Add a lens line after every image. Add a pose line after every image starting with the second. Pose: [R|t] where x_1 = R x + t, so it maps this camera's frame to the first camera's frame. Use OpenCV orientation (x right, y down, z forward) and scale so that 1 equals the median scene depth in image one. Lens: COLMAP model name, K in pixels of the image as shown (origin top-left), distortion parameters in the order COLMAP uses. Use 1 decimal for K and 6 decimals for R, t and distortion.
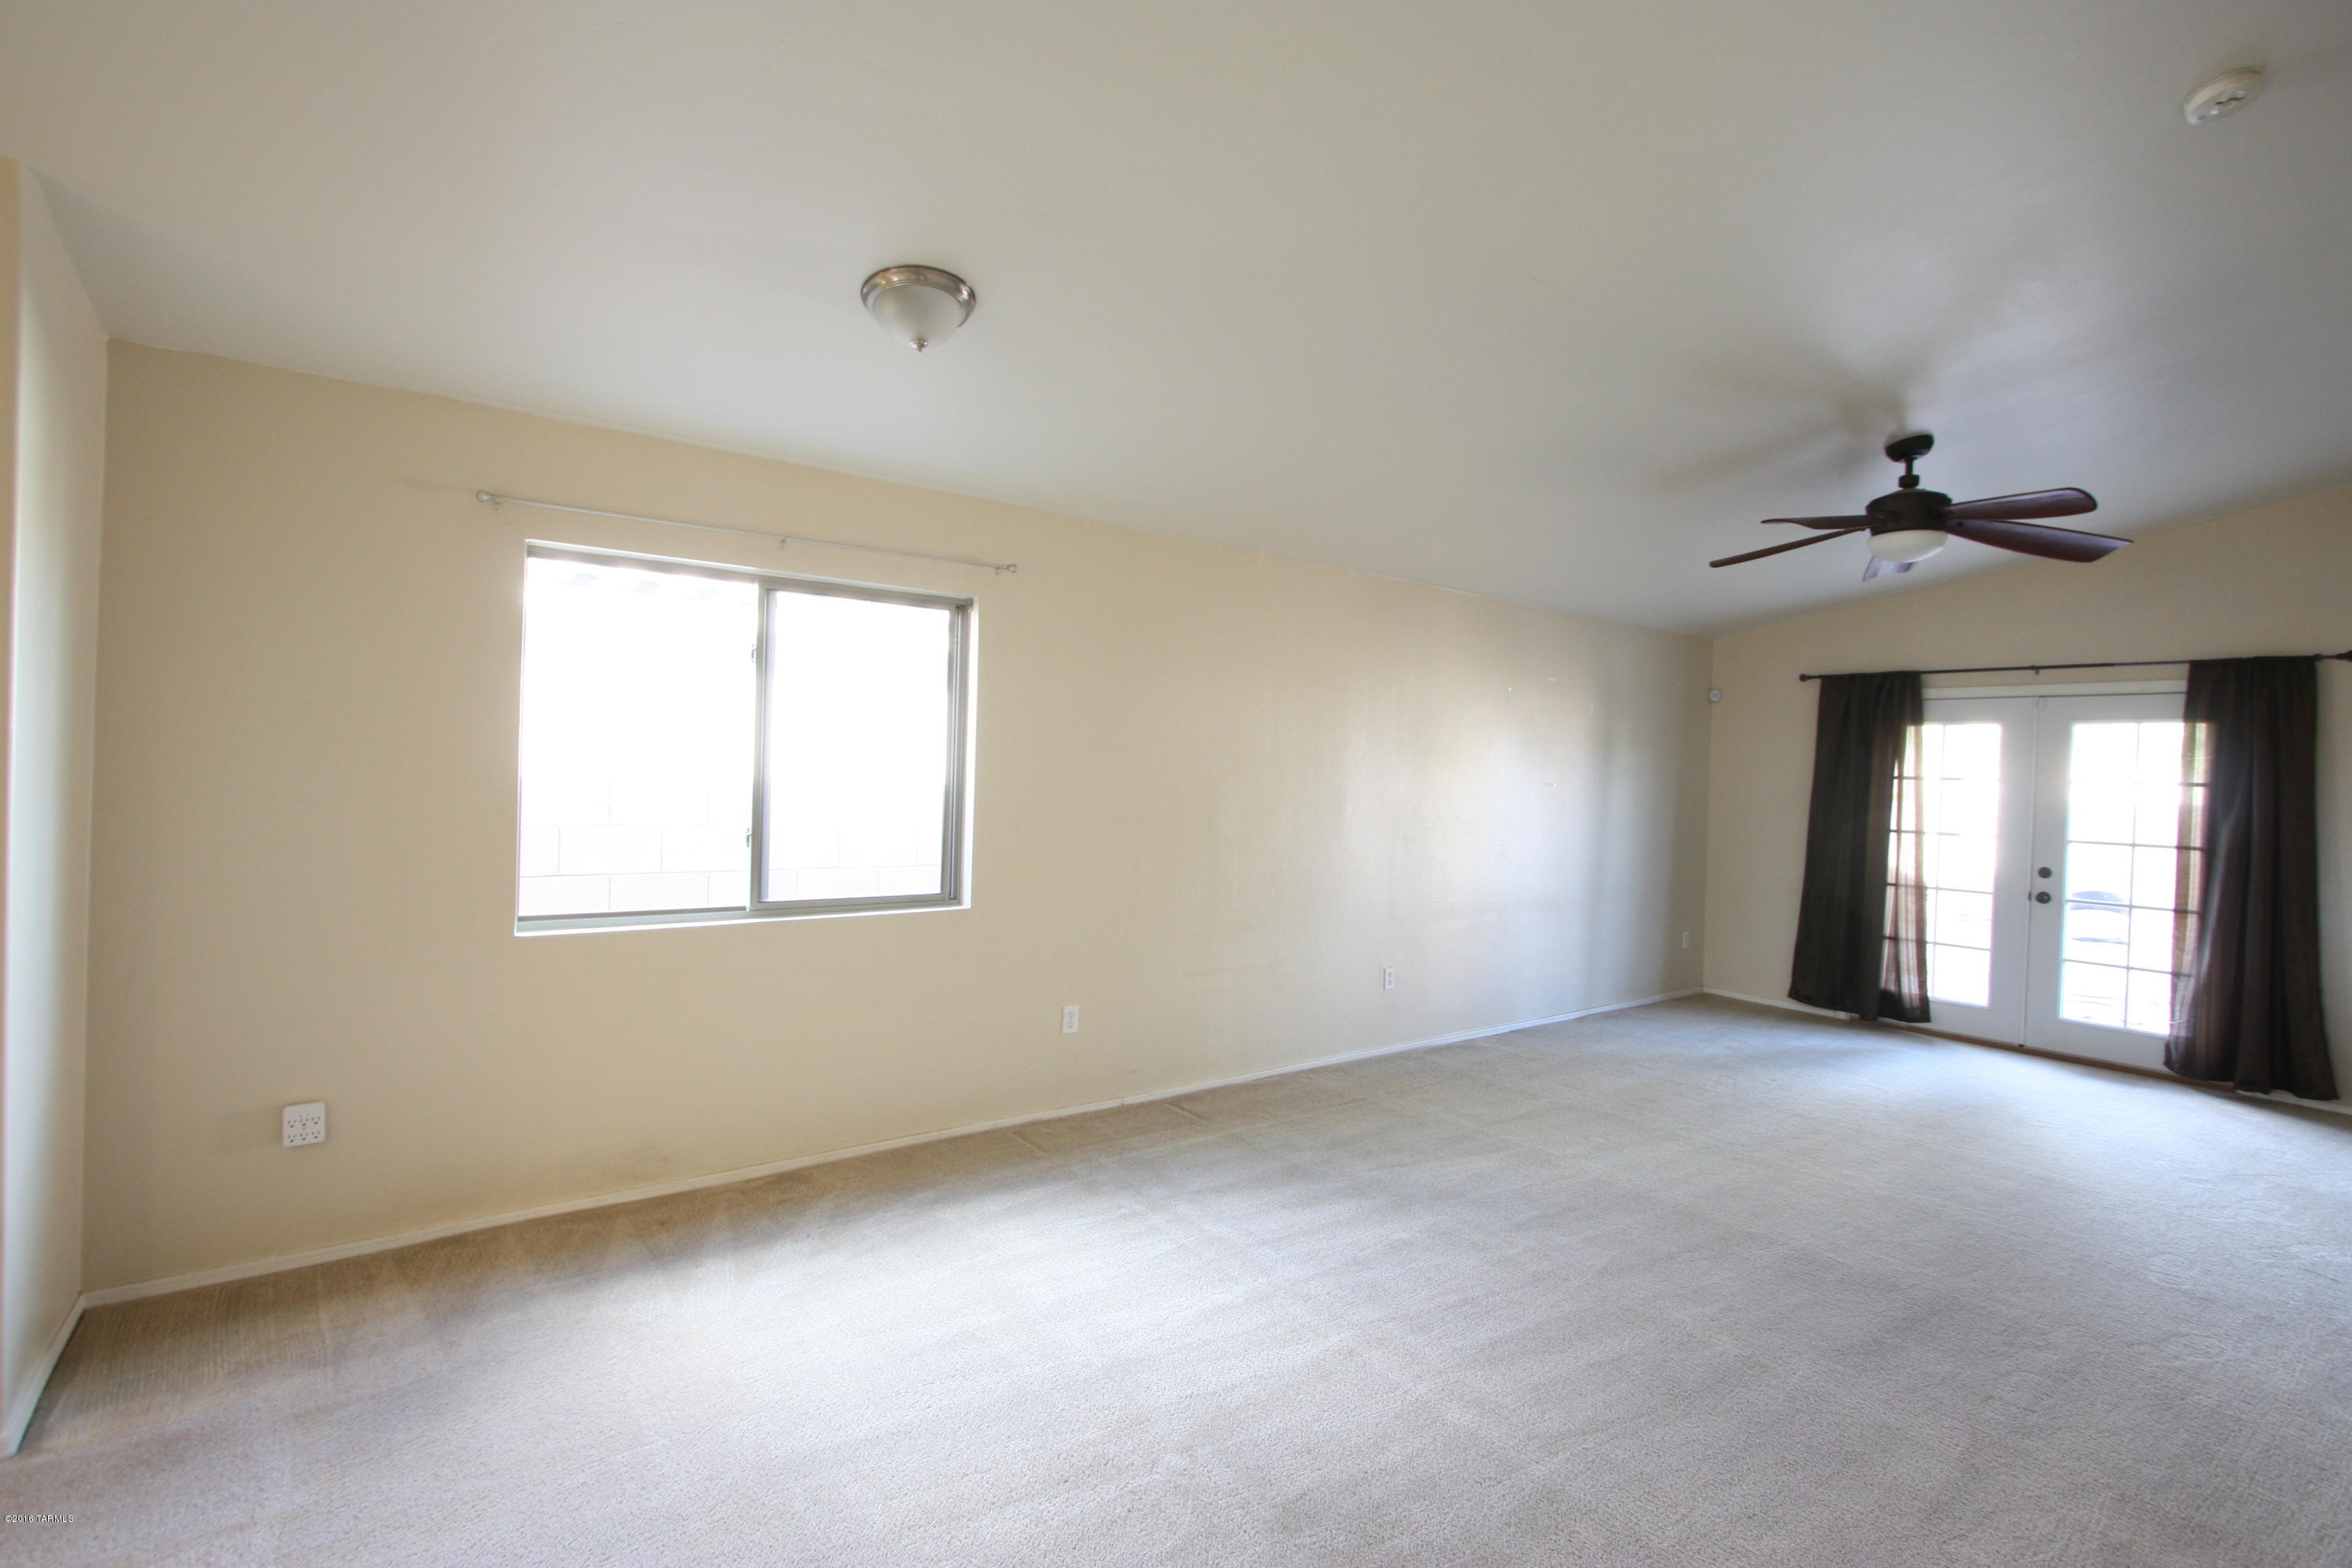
lens RADIAL K [[1089.2, 0, 1190.5], [0, 1089.2, 784.4], [0, 0, 1]] dist [-0.017037, -0.000134]
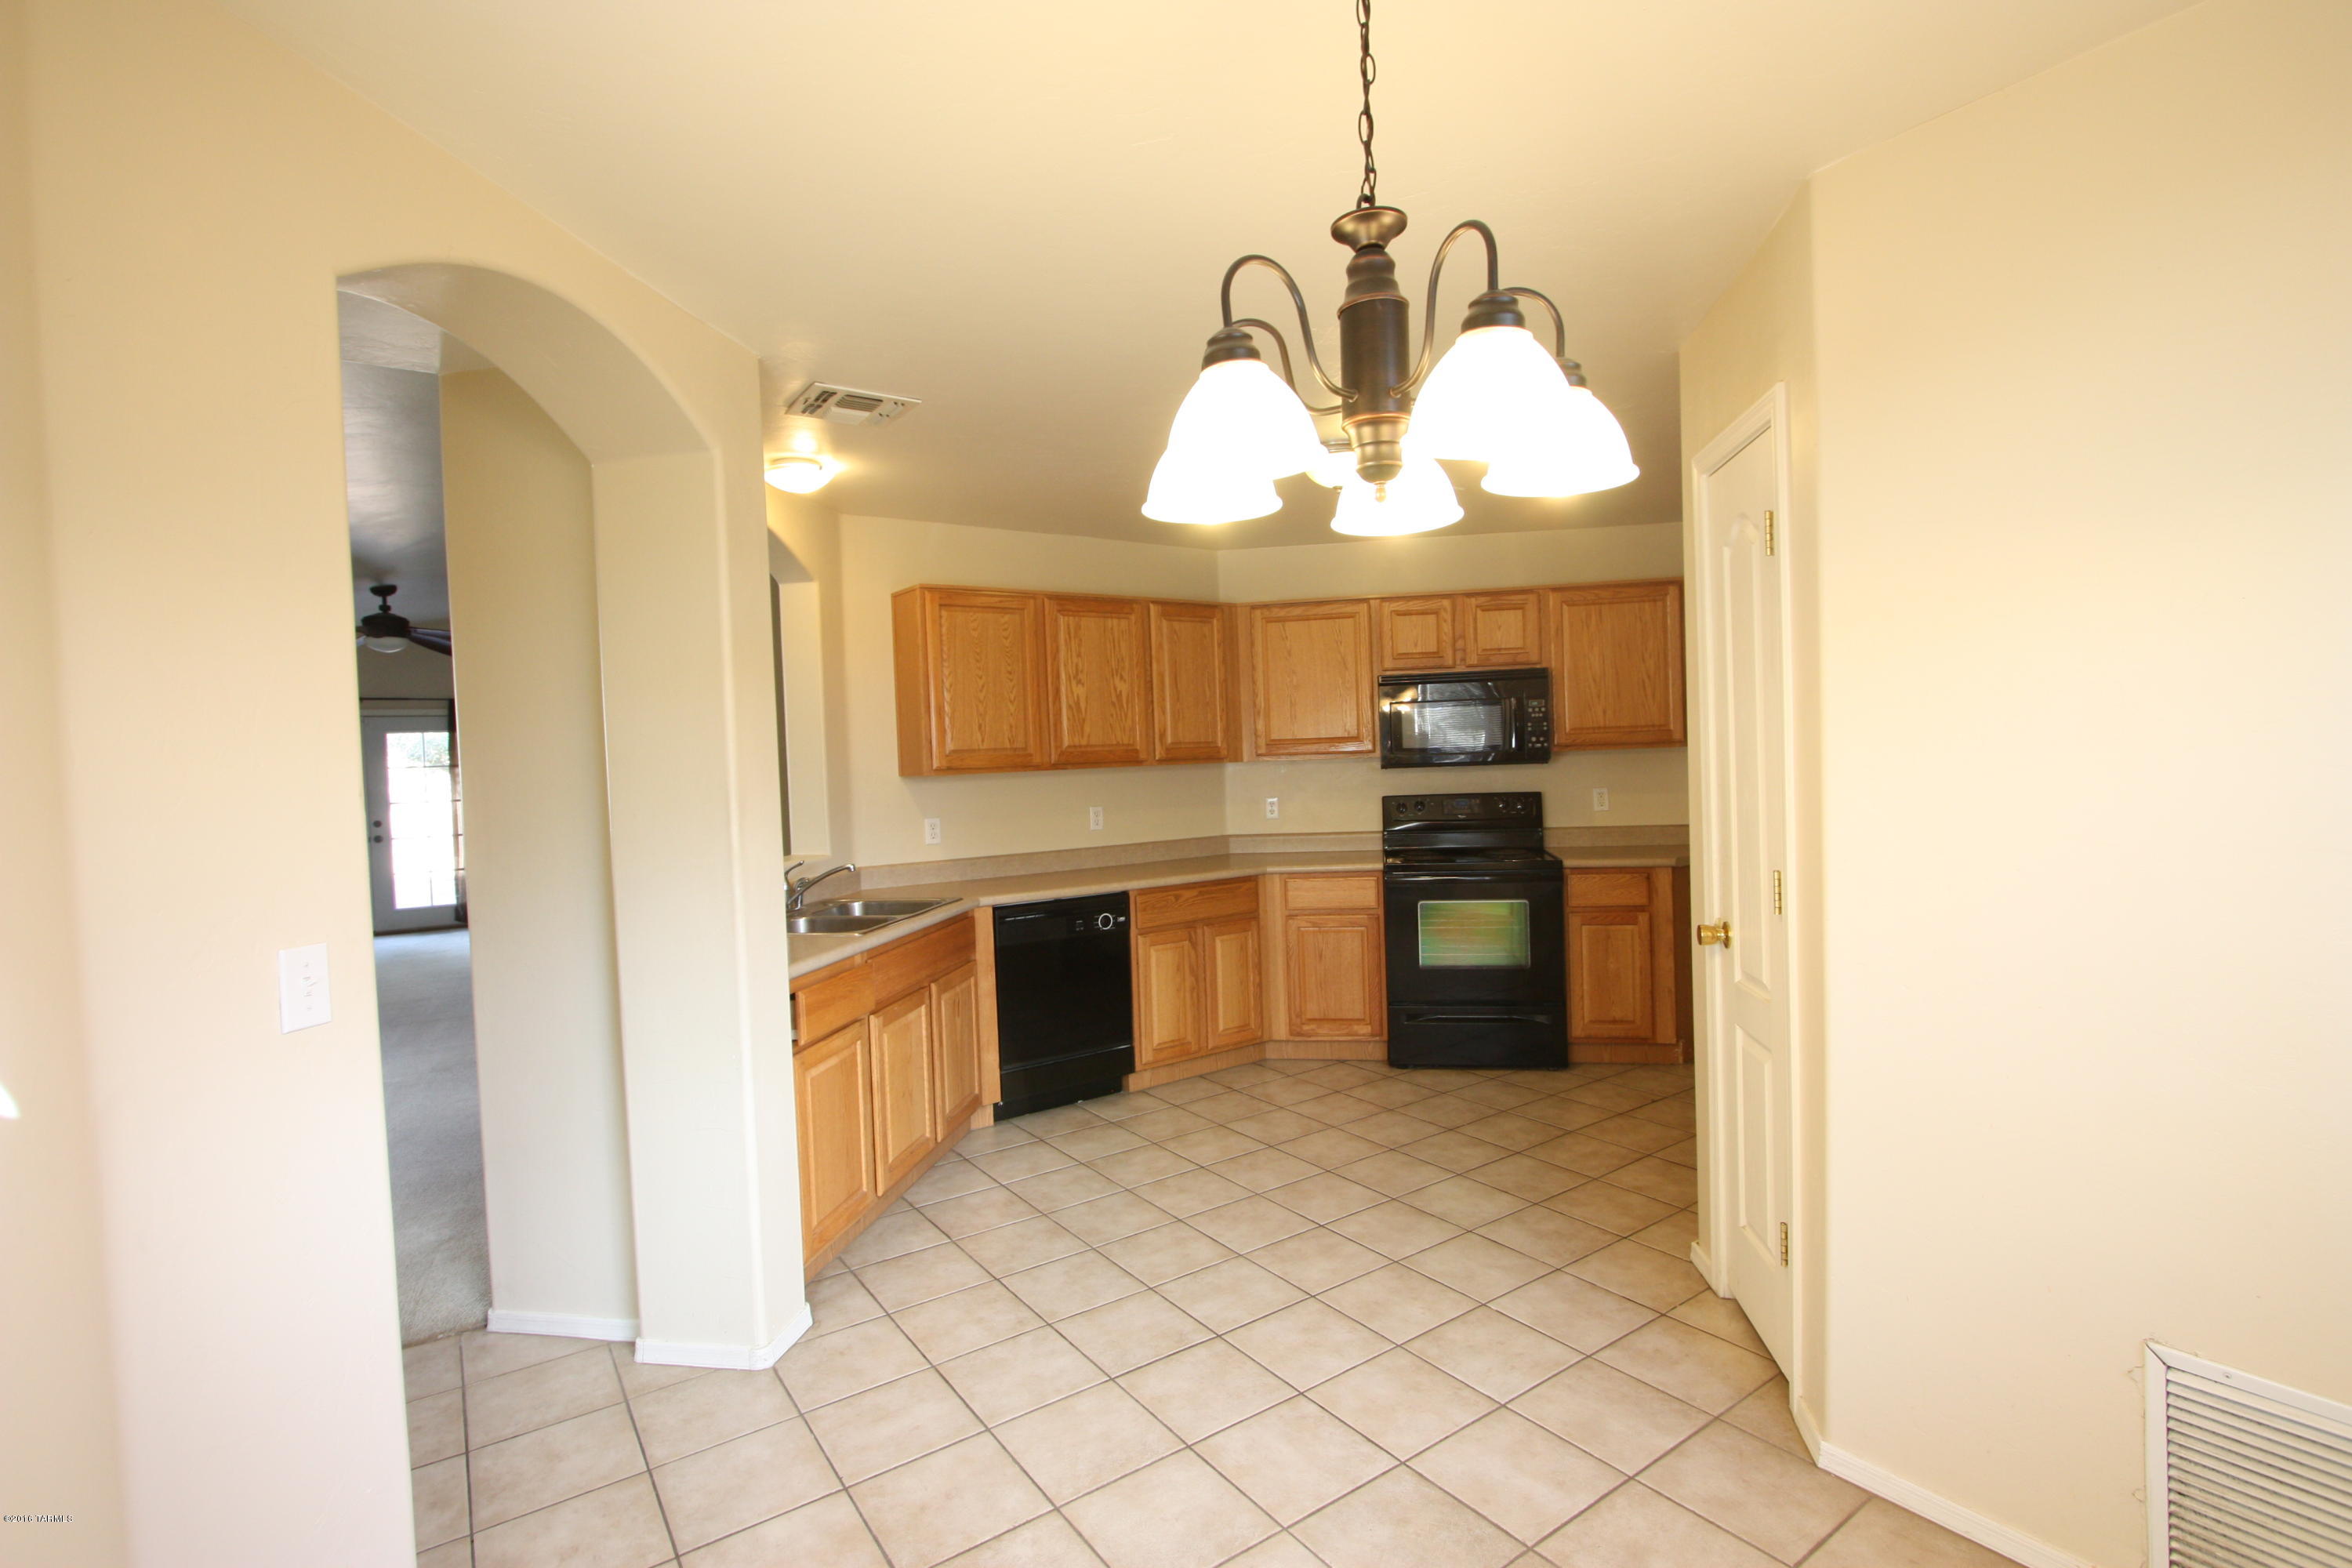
lens RADIAL K [[1089.2, 0, 1190.5], [0, 1089.2, 784.4], [0, 0, 1]] dist [-0.017037, -0.000134]
pose [[0.028697, -0.059943, 0.997789, -1.144383], [0.046268, 0.997210, 0.058577, -0.024598], [-0.998517, 0.044484, 0.031390, -0.416361]]
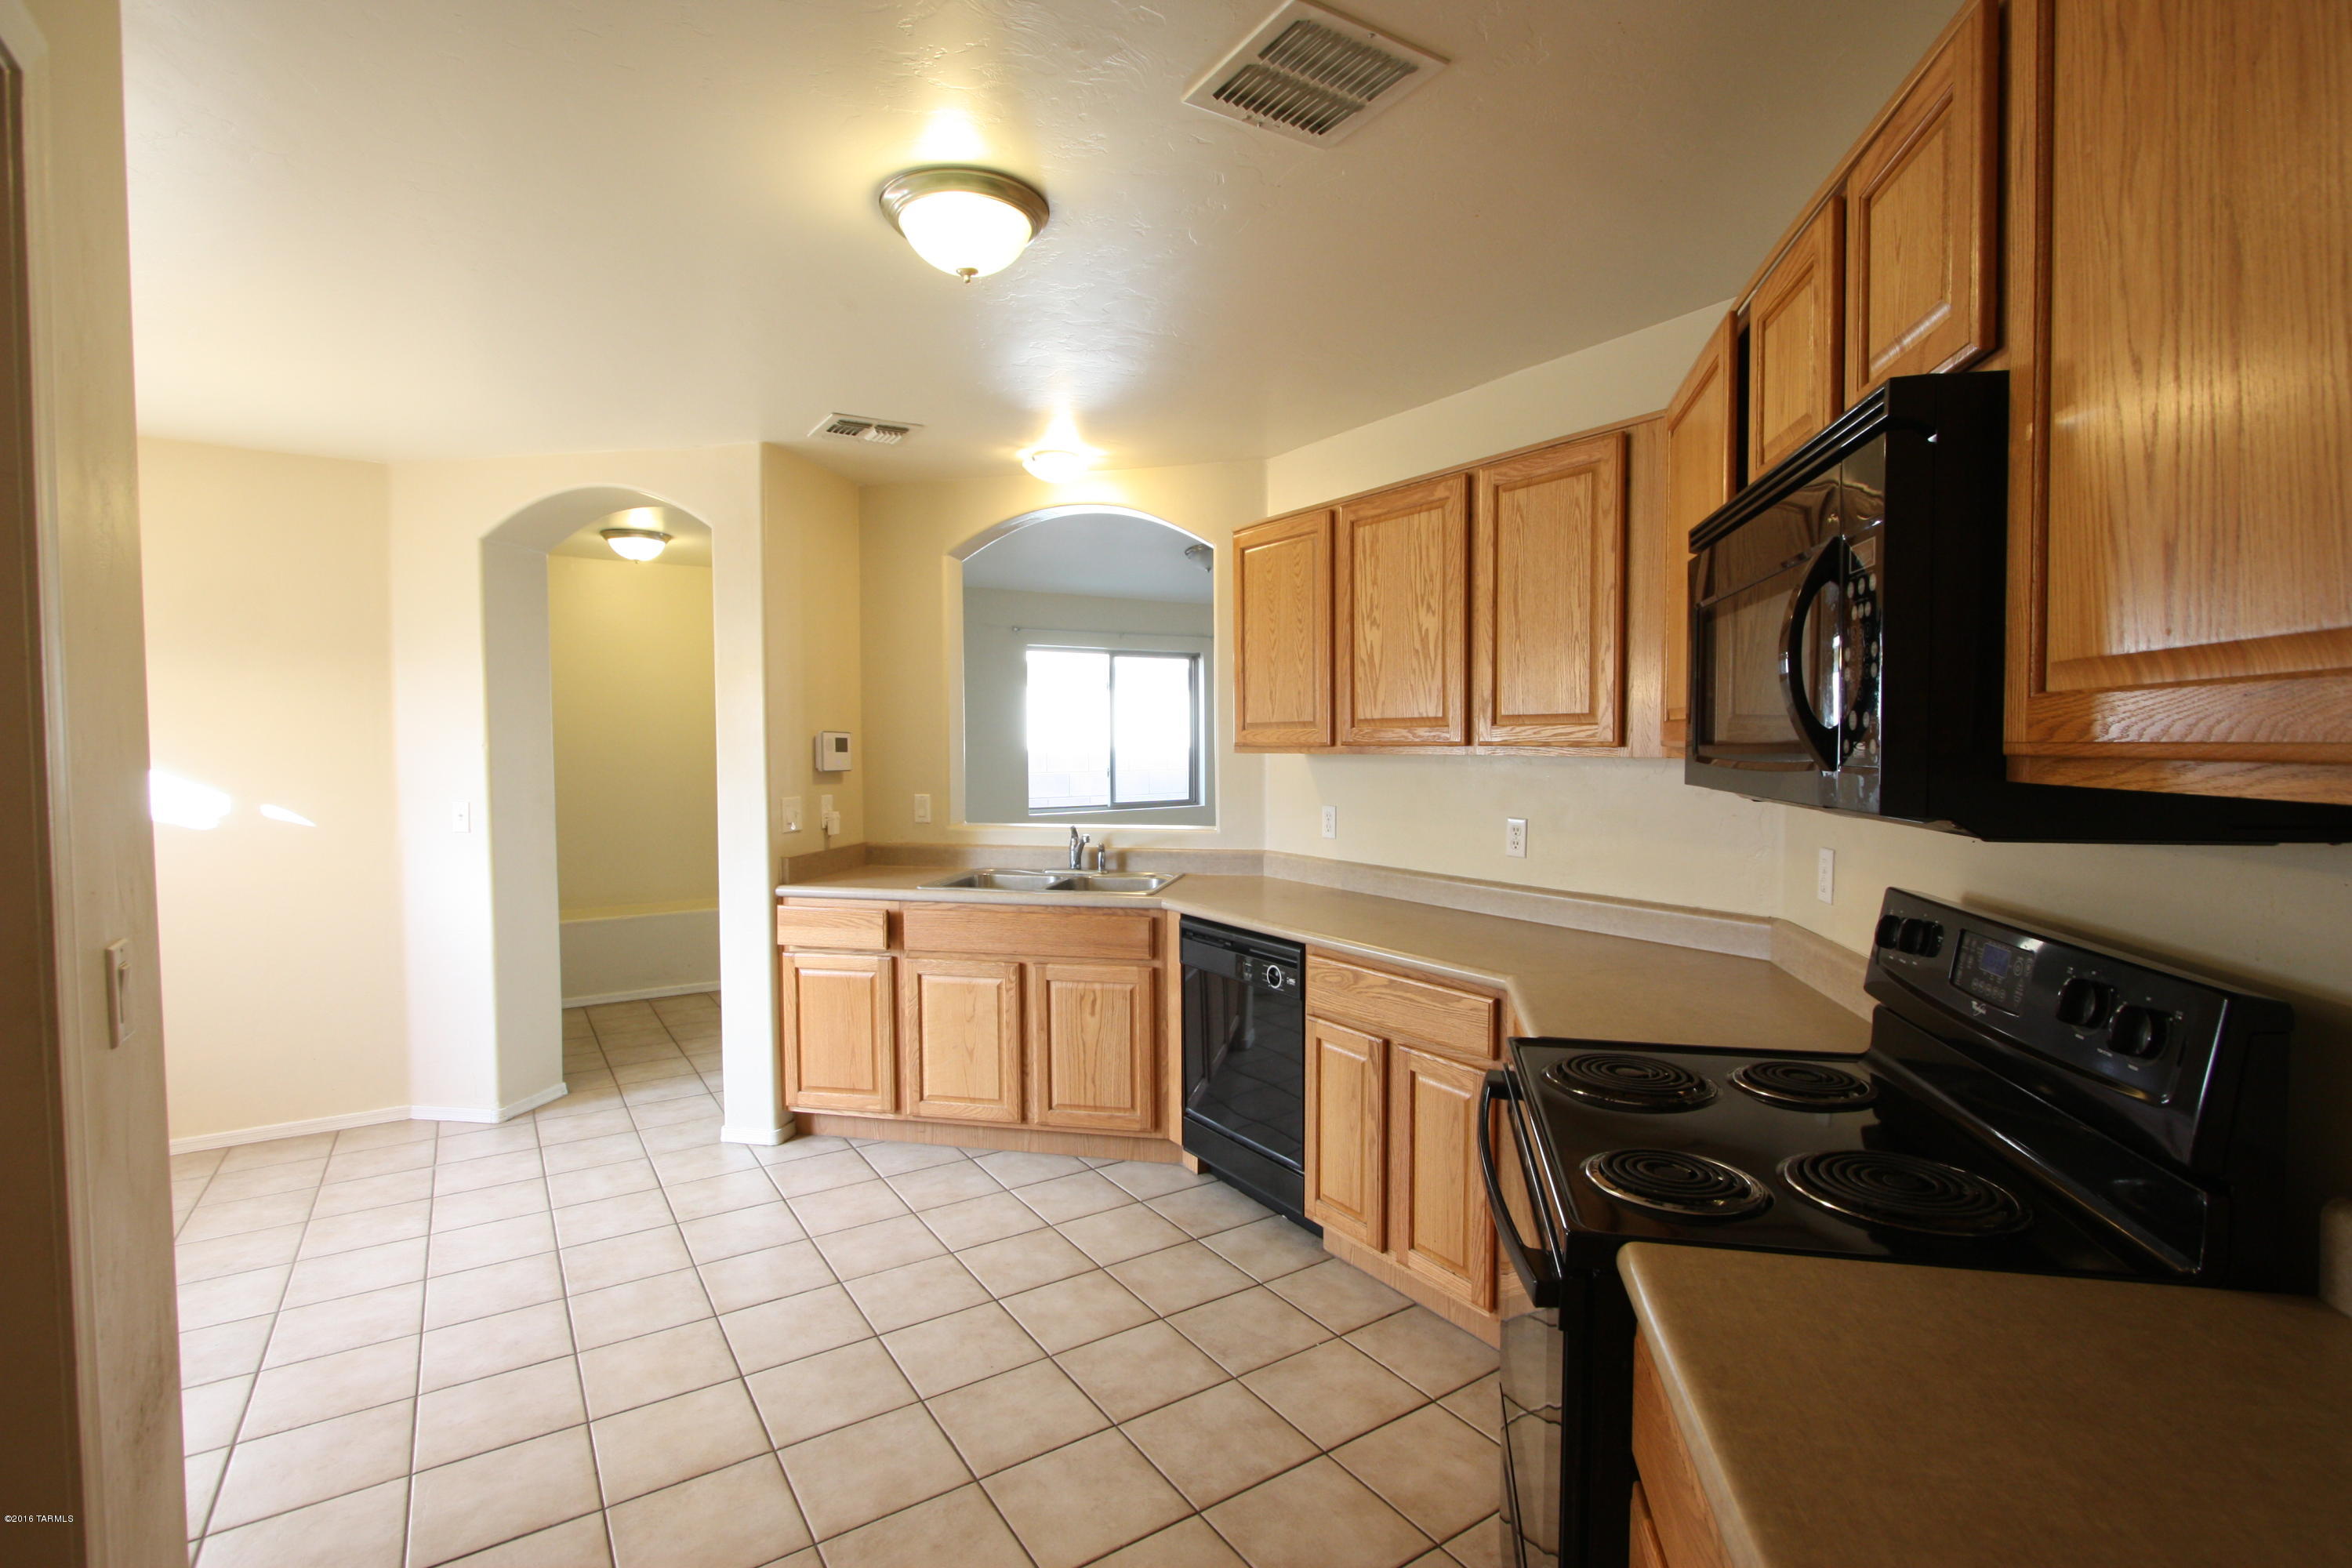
lens RADIAL K [[1089.2, 0, 1190.5], [0, 1089.2, 784.4], [0, 0, 1]] dist [-0.017037, -0.000134]
pose [[0.997639, -0.032854, -0.060314, -0.105329], [0.034607, 0.999001, 0.028255, 0.015350], [0.059325, -0.030276, 0.997779, -1.022227]]
